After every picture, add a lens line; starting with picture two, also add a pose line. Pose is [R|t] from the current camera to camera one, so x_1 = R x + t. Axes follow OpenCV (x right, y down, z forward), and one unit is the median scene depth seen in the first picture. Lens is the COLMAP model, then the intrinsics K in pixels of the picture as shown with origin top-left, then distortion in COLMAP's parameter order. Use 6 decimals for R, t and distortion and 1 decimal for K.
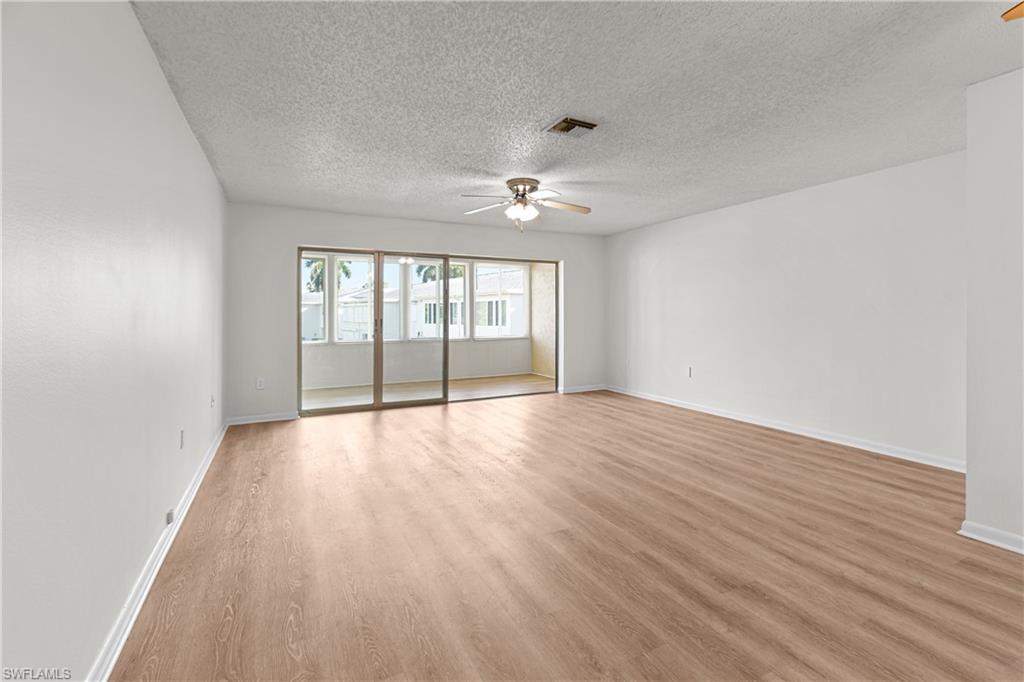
lens RADIAL K [[466.6, 0, 525.3], [0, 466.6, 310.3], [0, 0, 1]] dist [0.001300, -0.000179]
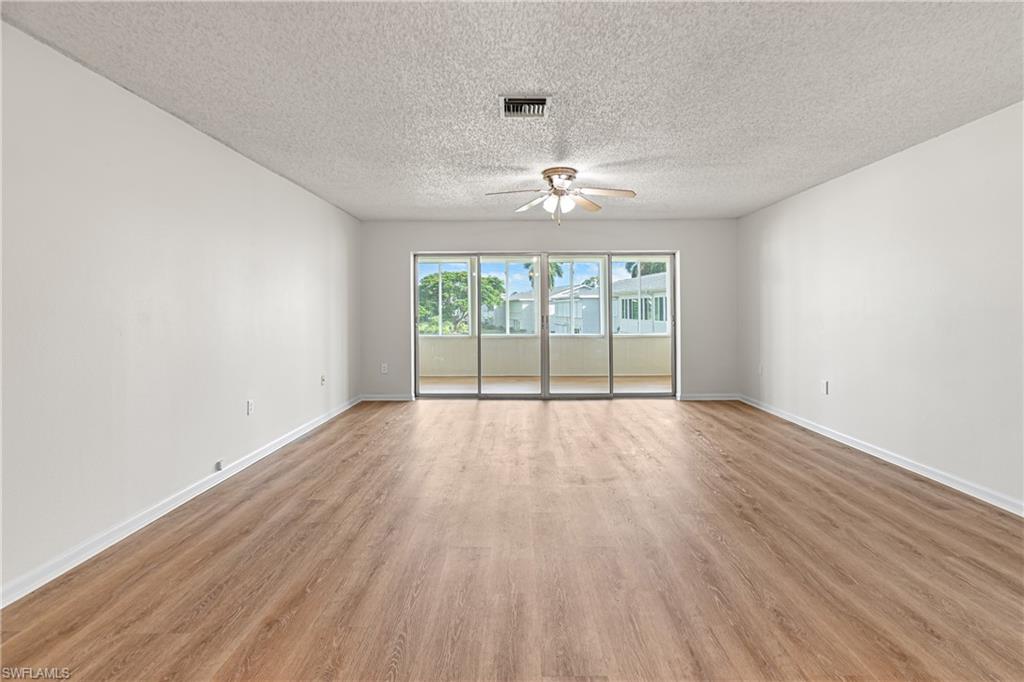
lens RADIAL K [[454.8, 0, 516.0], [0, 454.8, 304.8], [0, 0, 1]] dist [-0.000462, -0.000595]
pose [[0.883829, -0.006241, -0.467769, 0.342027], [0.005154, 0.999980, -0.003603, -0.002718], [0.467782, 0.000774, 0.883843, 0.145298]]
